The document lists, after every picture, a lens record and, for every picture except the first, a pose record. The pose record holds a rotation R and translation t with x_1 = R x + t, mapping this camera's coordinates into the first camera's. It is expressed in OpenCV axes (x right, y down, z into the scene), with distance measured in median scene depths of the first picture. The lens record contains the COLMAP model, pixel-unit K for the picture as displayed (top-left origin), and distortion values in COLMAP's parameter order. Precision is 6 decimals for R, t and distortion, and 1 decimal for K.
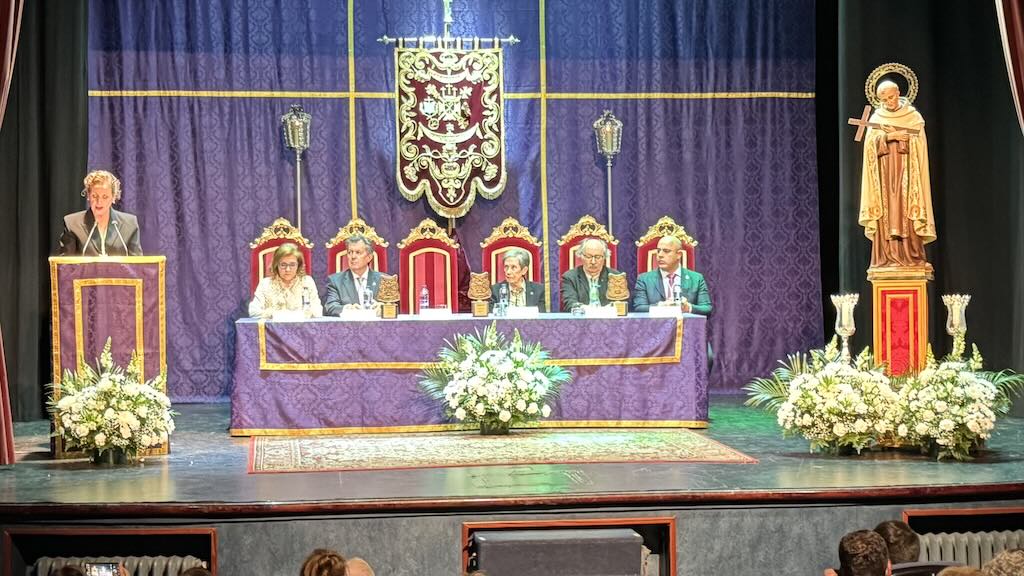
lens RADIAL K [[1914.4, 0, 470.8], [0, 1914.4, 251.1], [0, 0, 1]] dist [0.059646, 0.000000]
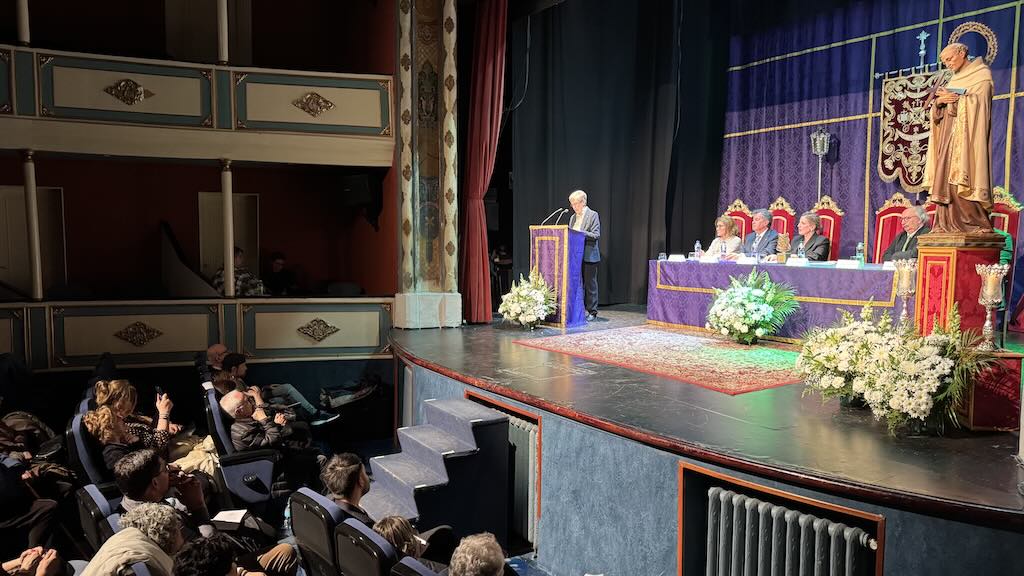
lens RADIAL K [[719.4, 0, 518.5], [0, 719.4, 291.0], [0, 0, 1]] dist [0.081903, -0.110140]
pose [[0.441506, 0.079270, -0.893750, 0.429186], [0.014891, 0.995305, 0.095633, -0.001250], [0.897135, -0.055531, 0.438253, 0.586646]]
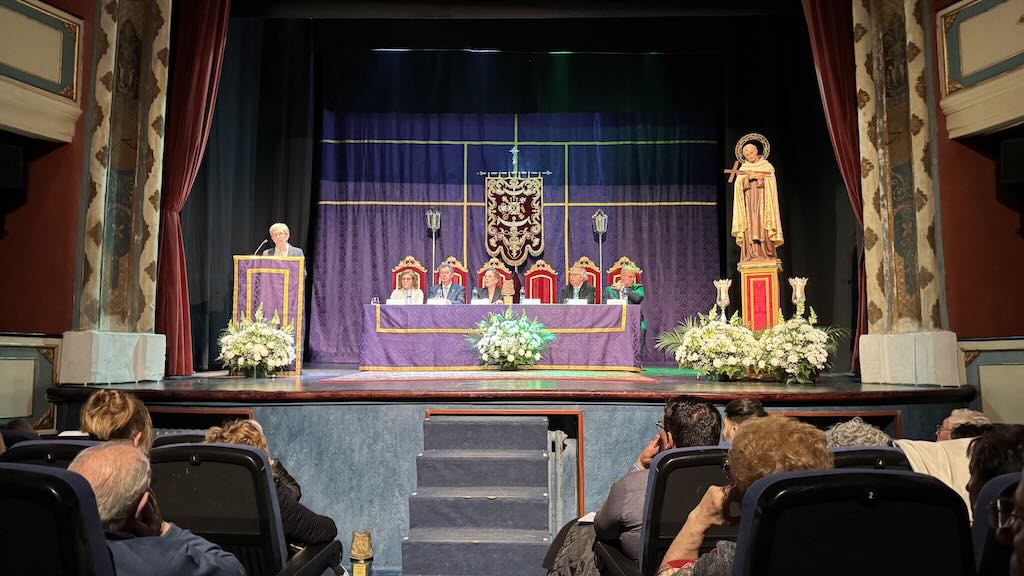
lens RADIAL K [[719.4, 0, 505.8], [0, 719.4, 286.9], [0, 0, 1]] dist [0.081903, -0.110140]
pose [[0.990478, -0.000736, -0.137672, 0.094480], [-0.010411, 0.996721, -0.080237, 0.071606], [0.137280, 0.080906, 0.987223, 0.368558]]
